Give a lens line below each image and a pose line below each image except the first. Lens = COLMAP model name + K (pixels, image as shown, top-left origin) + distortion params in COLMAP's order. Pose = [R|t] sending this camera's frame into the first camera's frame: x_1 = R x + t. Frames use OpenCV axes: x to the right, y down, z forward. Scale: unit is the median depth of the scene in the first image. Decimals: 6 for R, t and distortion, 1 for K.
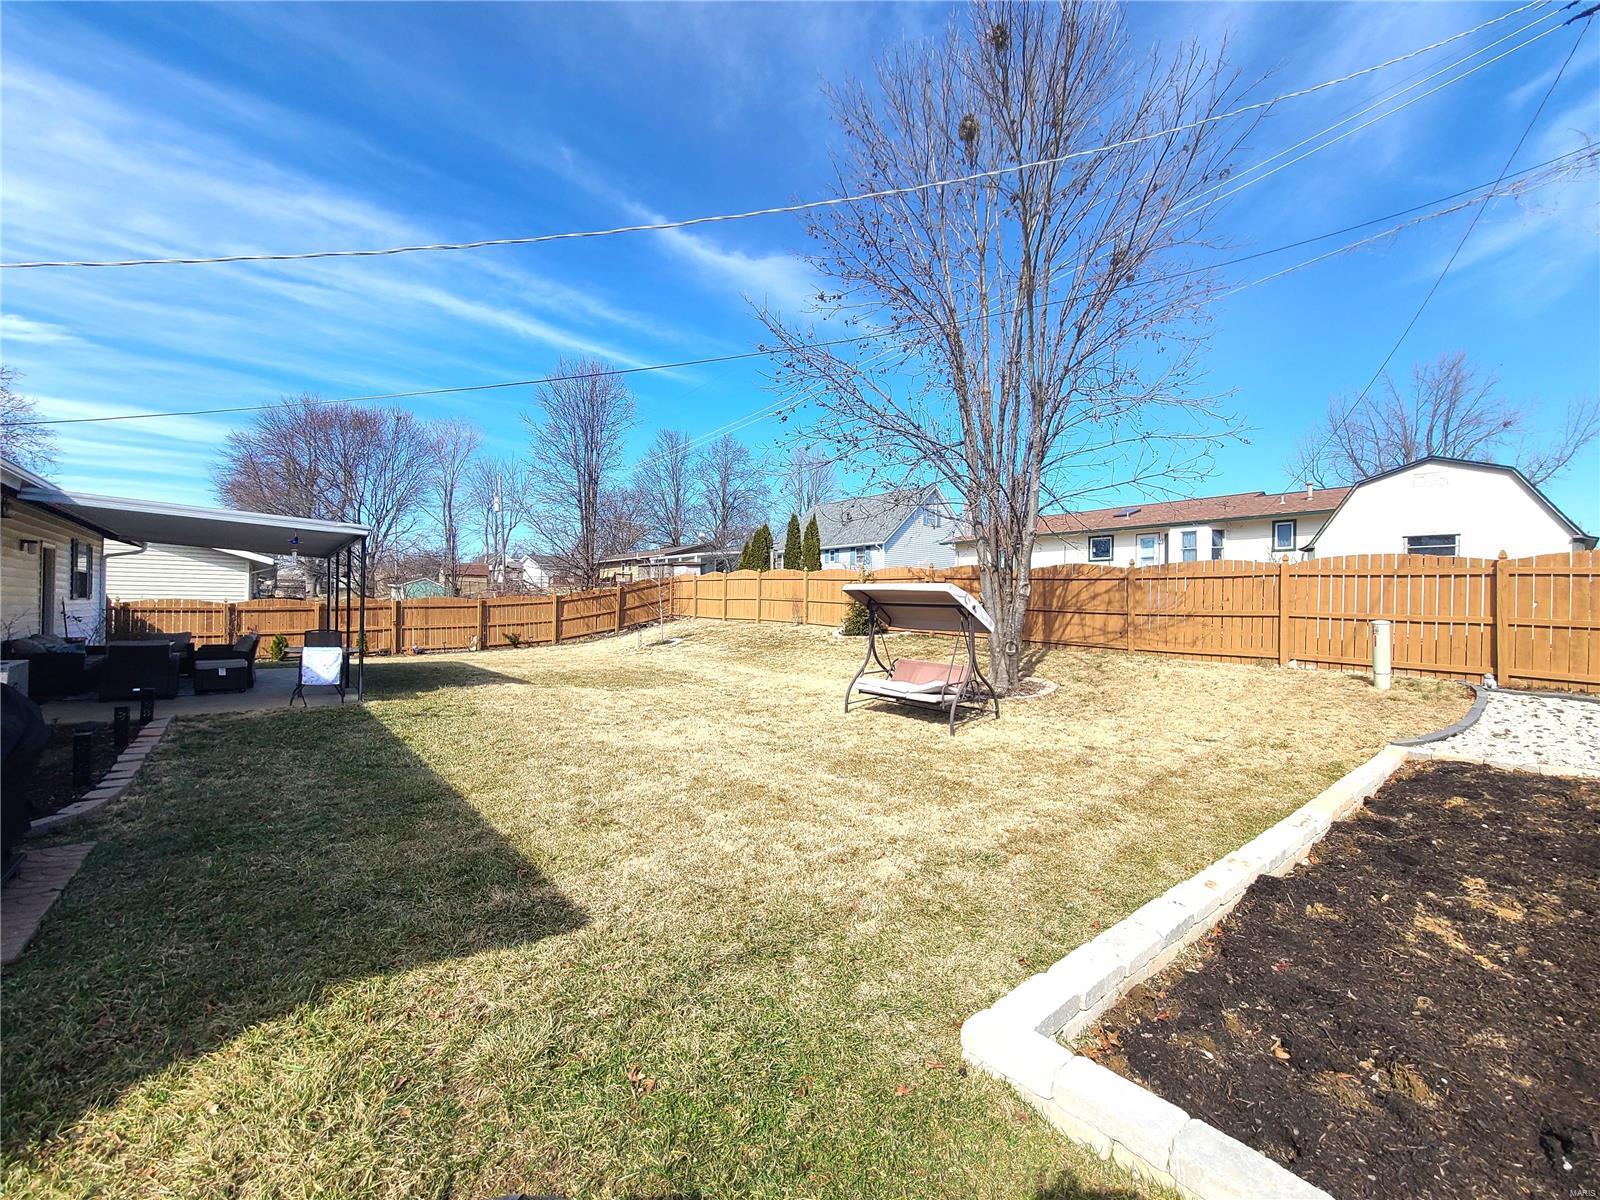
lens RADIAL K [[646.4, 0, 804.9], [0, 646.4, 600.5], [0, 0, 1]] dist [0.002416, 0.000017]
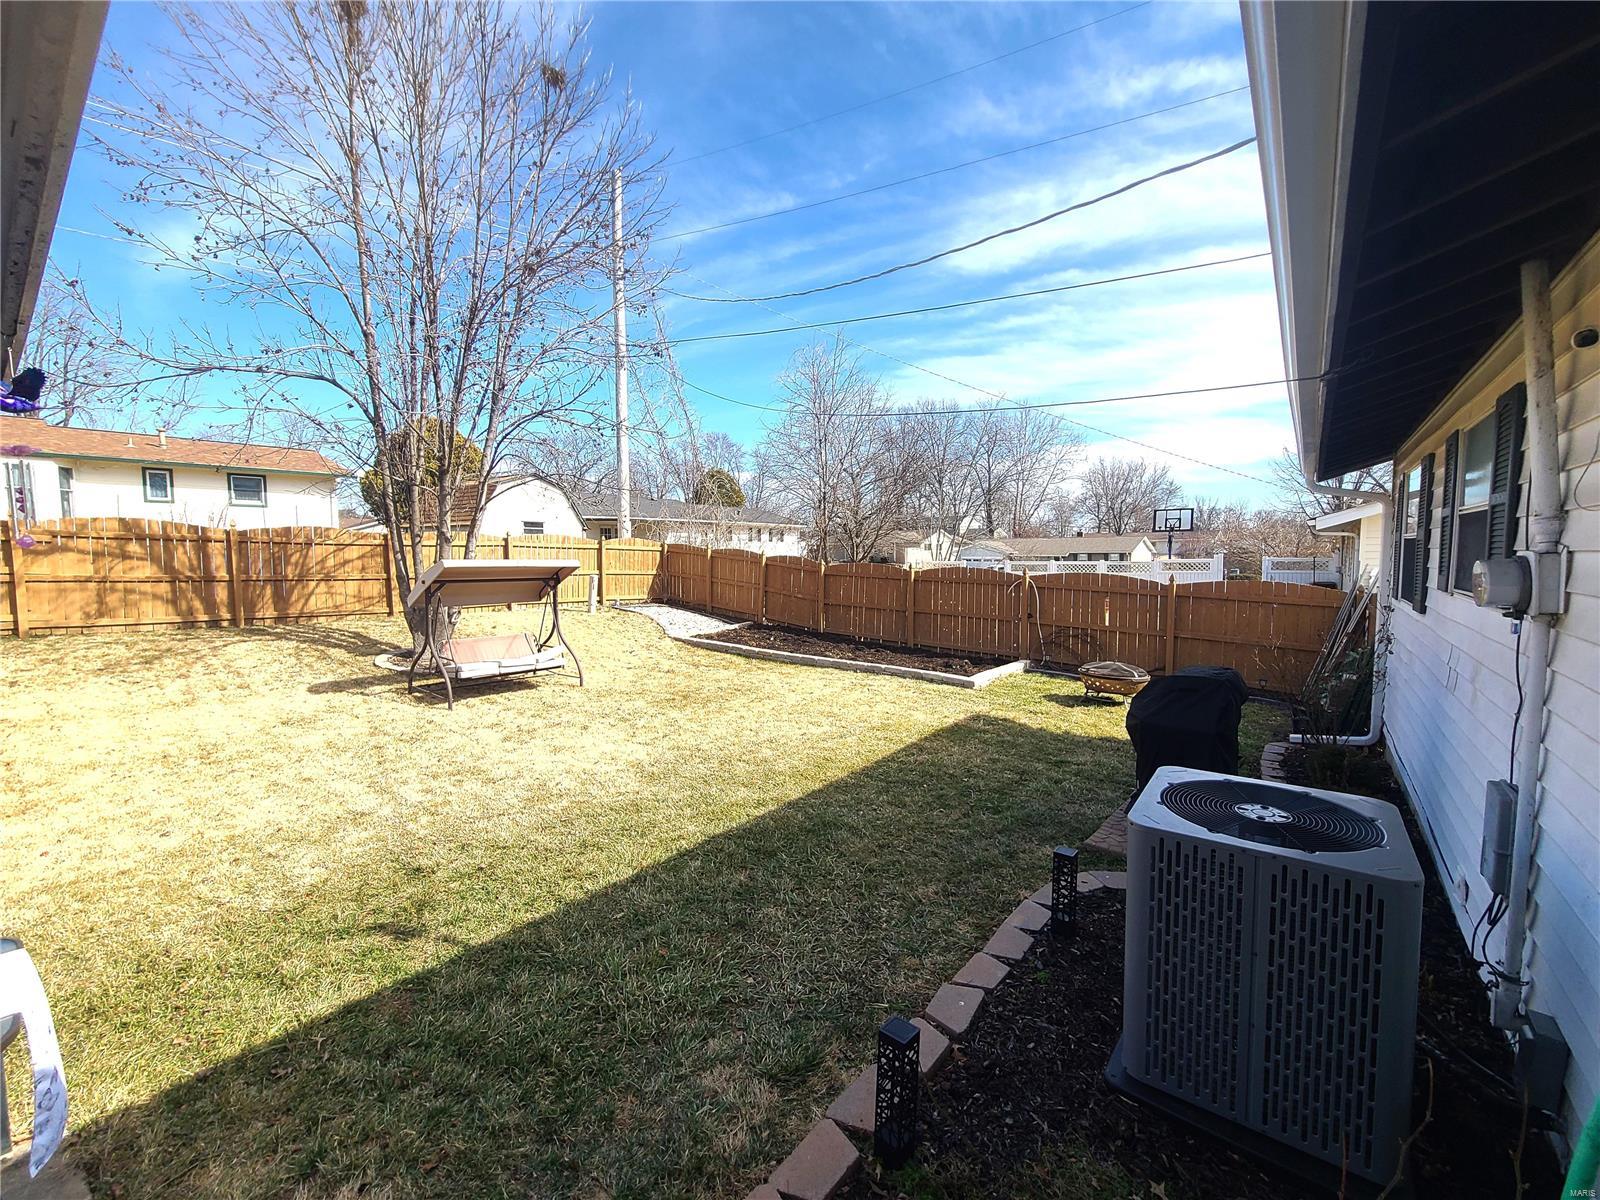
lens RADIAL K [[646.4, 0, 801.7], [0, 646.4, 596.5], [0, 0, 1]] dist [0.002416, 0.000017]
pose [[-0.207869, -0.079433, 0.974926, -0.638016], [-0.004251, 0.996761, 0.080305, -0.036657], [-0.978147, 0.012549, -0.207534, 0.536018]]
